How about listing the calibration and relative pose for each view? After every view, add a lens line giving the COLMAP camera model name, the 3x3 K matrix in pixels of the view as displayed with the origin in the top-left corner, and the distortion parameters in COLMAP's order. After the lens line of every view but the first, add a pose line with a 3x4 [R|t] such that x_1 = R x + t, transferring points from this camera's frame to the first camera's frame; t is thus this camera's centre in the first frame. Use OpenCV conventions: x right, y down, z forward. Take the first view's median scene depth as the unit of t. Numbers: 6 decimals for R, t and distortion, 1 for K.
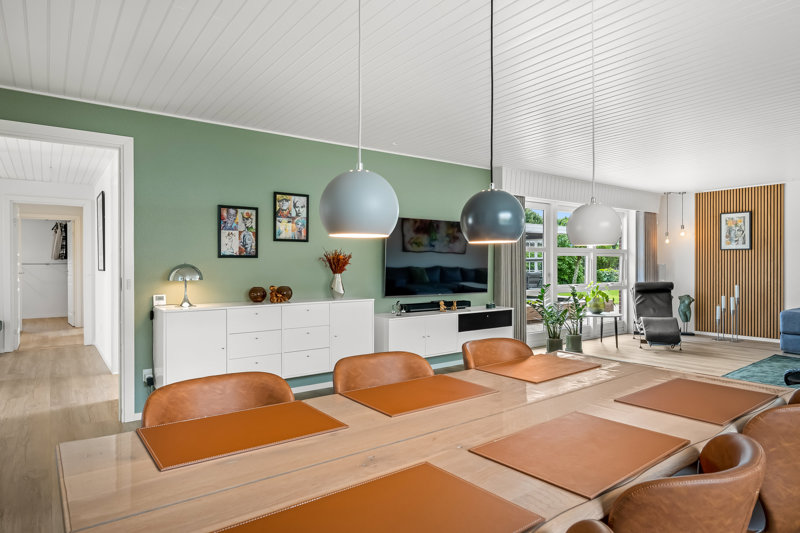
lens RADIAL K [[460.3, 0, 406.9], [0, 460.3, 264.5], [0, 0, 1]] dist [-0.003664, -0.001432]
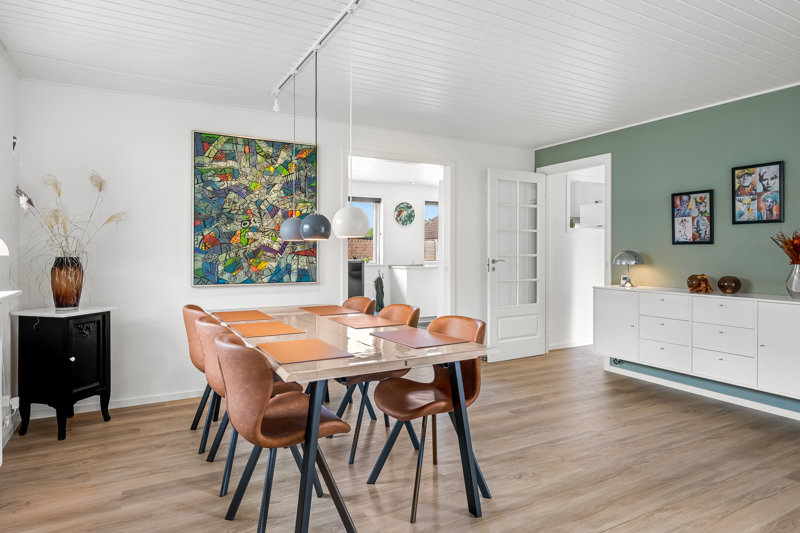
lens RADIAL K [[460.3, 0, 396.3], [0, 460.3, 260.0], [0, 0, 1]] dist [-0.003664, -0.001432]
pose [[-0.122105, 0.022861, -0.992254, 0.669164], [-0.002329, 0.999725, 0.023320, -0.002378], [0.992514, 0.005159, -0.122018, 0.484917]]
